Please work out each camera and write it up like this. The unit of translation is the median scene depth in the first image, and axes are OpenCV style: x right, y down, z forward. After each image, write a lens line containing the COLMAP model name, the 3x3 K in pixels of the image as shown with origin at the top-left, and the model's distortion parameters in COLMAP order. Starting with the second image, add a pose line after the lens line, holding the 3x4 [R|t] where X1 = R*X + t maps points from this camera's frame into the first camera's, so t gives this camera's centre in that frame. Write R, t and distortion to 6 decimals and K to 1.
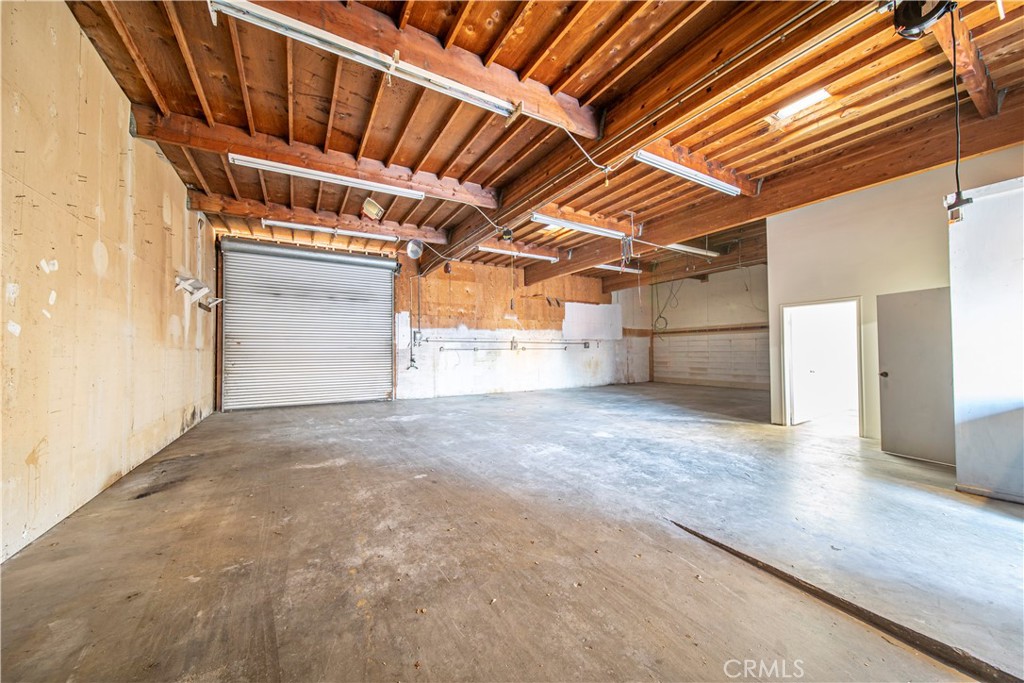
lens RADIAL K [[360.0, 0, 508.8], [0, 360.0, 345.5], [0, 0, 1]] dist [0.001743, -0.001546]
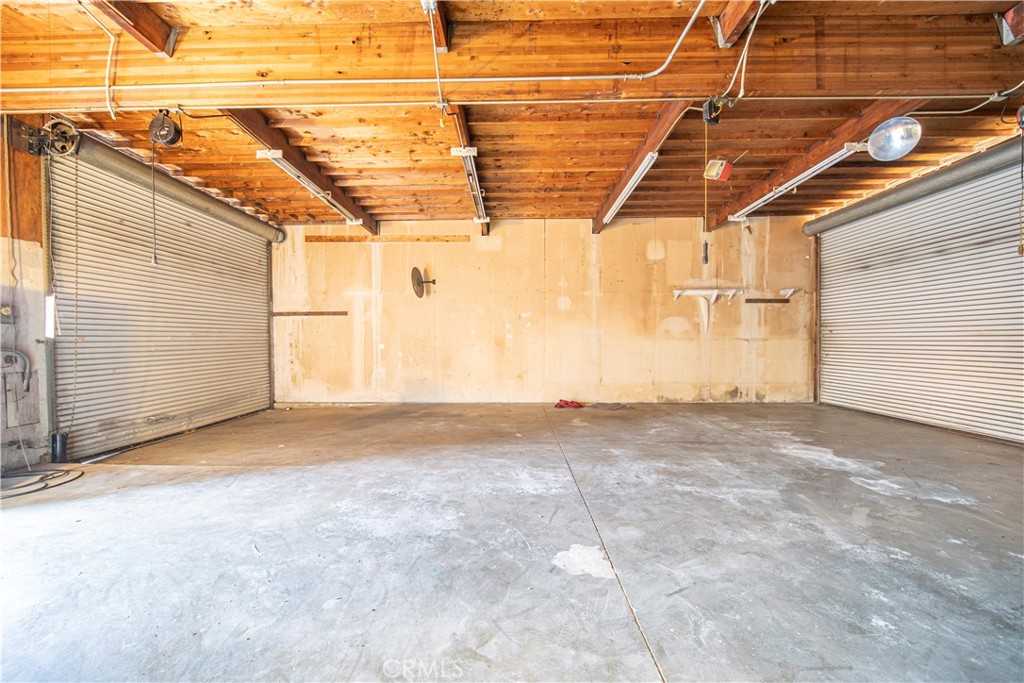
lens RADIAL K [[360.0, 0, 508.8], [0, 360.0, 345.5], [0, 0, 1]] dist [0.001743, -0.001546]
pose [[-0.521000, 0.020353, -0.853314, 0.361700], [0.022598, 0.999694, 0.010047, 0.001082], [0.853257, -0.014048, -0.521301, 0.643017]]
